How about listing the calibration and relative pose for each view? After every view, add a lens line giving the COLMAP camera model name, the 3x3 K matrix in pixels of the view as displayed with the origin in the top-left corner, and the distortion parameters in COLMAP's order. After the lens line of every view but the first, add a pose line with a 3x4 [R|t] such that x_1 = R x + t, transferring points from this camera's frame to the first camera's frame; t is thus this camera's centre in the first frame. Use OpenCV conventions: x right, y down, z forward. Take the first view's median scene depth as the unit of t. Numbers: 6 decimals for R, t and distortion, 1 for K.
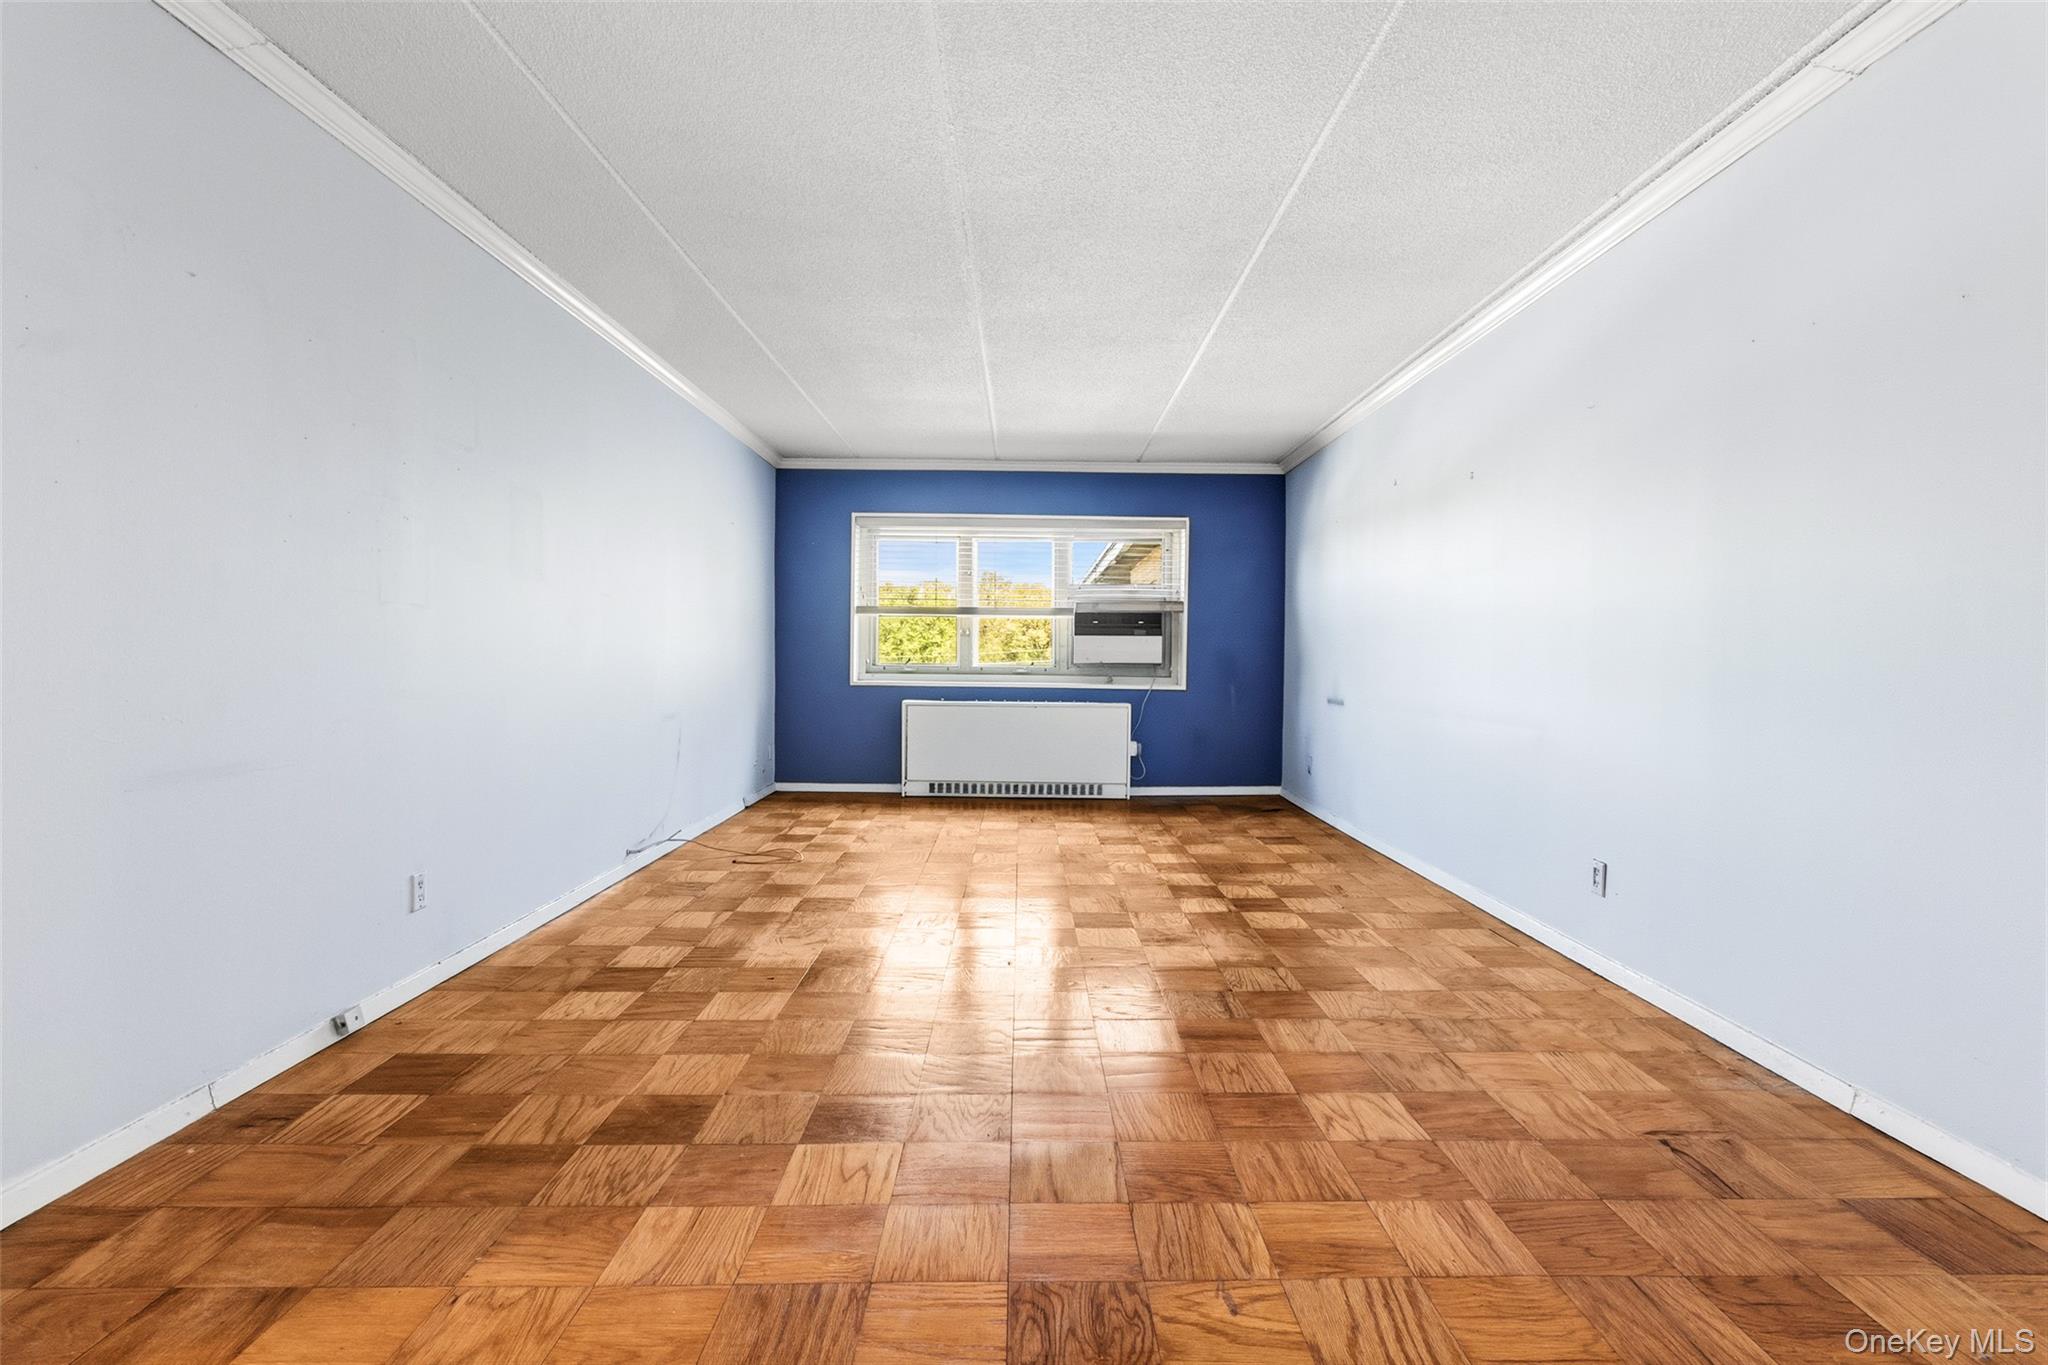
lens RADIAL K [[947.6, 0, 1035.2], [0, 947.6, 680.7], [0, 0, 1]] dist [0.002991, 0.000409]
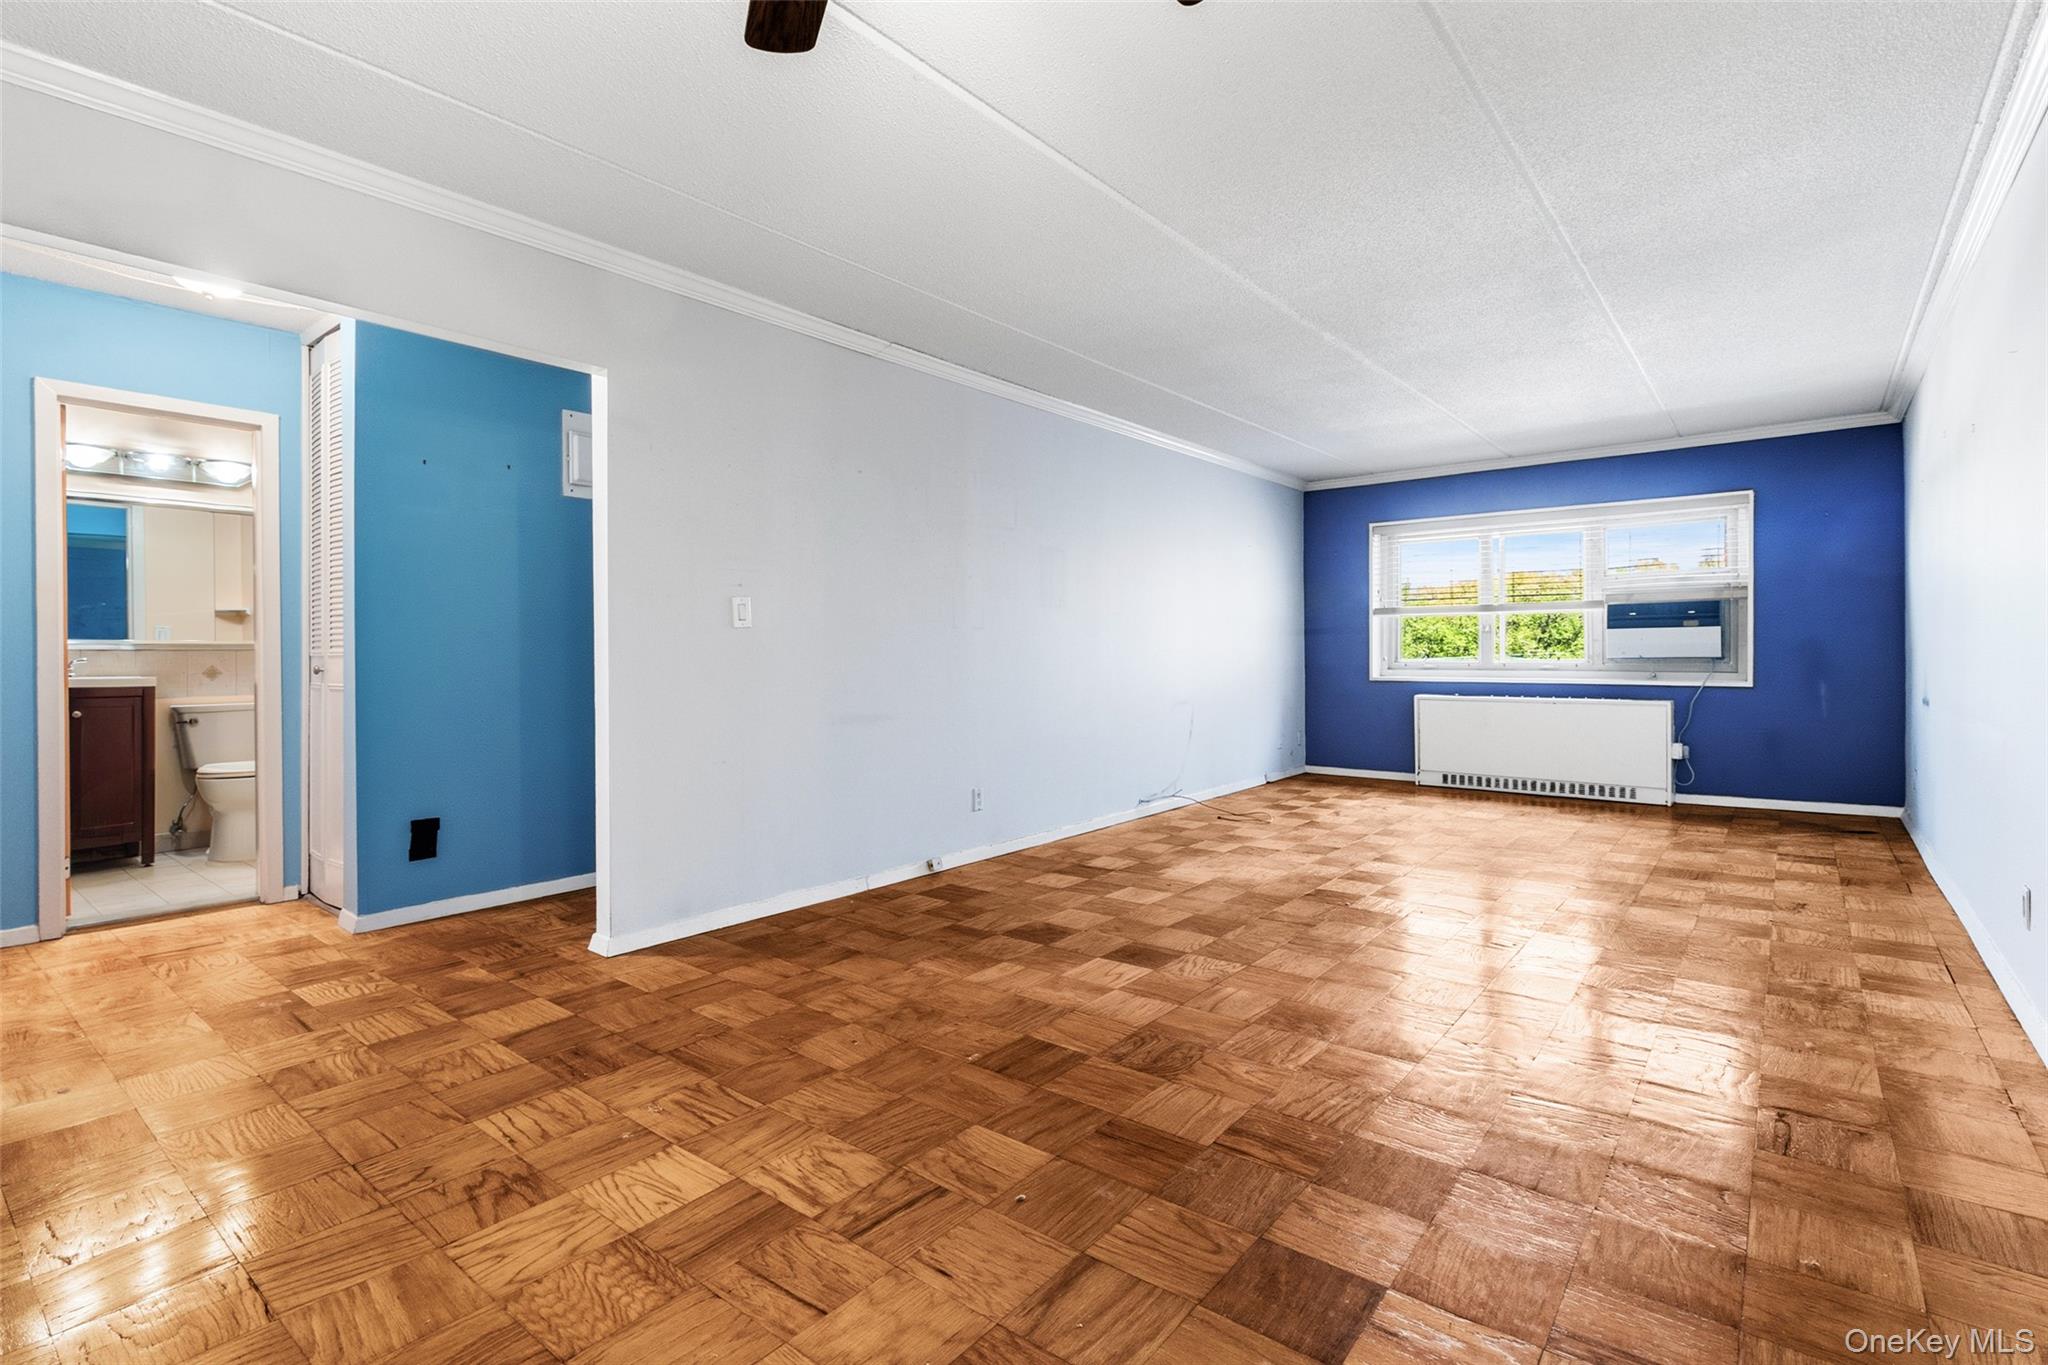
lens RADIAL K [[951.0, 0, 1040.3], [0, 951.0, 660.3], [0, 0, 1]] dist [0.003438, -0.001331]
pose [[0.776639, -0.009074, -0.629881, 0.206704], [-0.003211, 0.999826, -0.018363, 0.003187], [0.629938, 0.016284, 0.776475, -0.098435]]
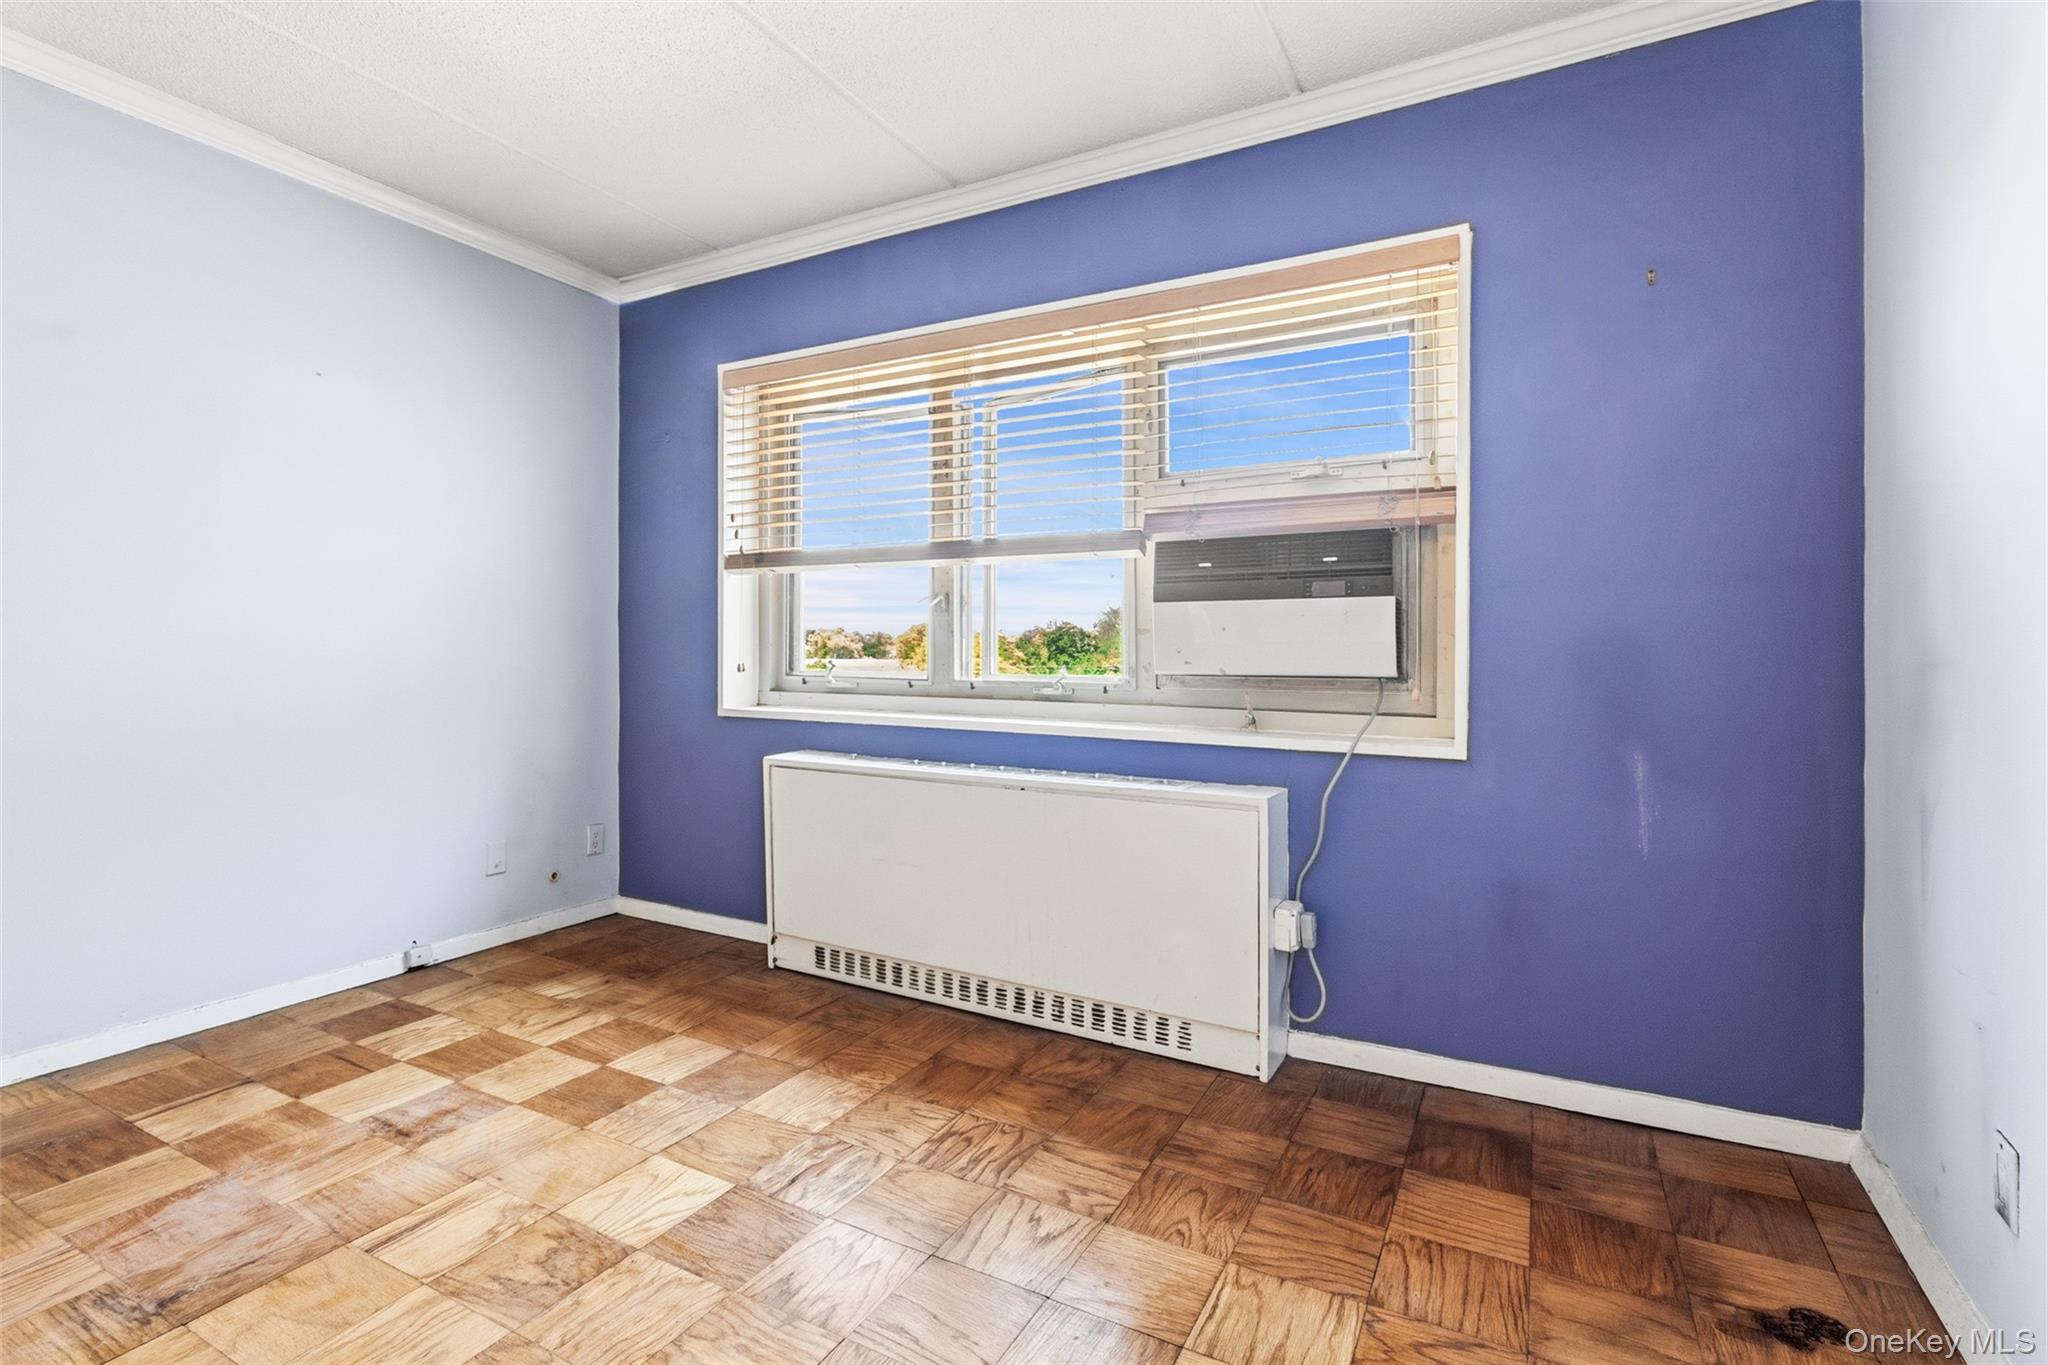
lens RADIAL K [[954.3, 0, 1030.1], [0, 954.3, 649.1], [0, 0, 1]] dist [0.003393, 0.000416]
pose [[0.872804, -0.003740, -0.488056, 0.192233], [-0.007009, 0.999771, -0.020196, -0.021230], [0.488020, 0.021048, 0.872579, 0.658685]]
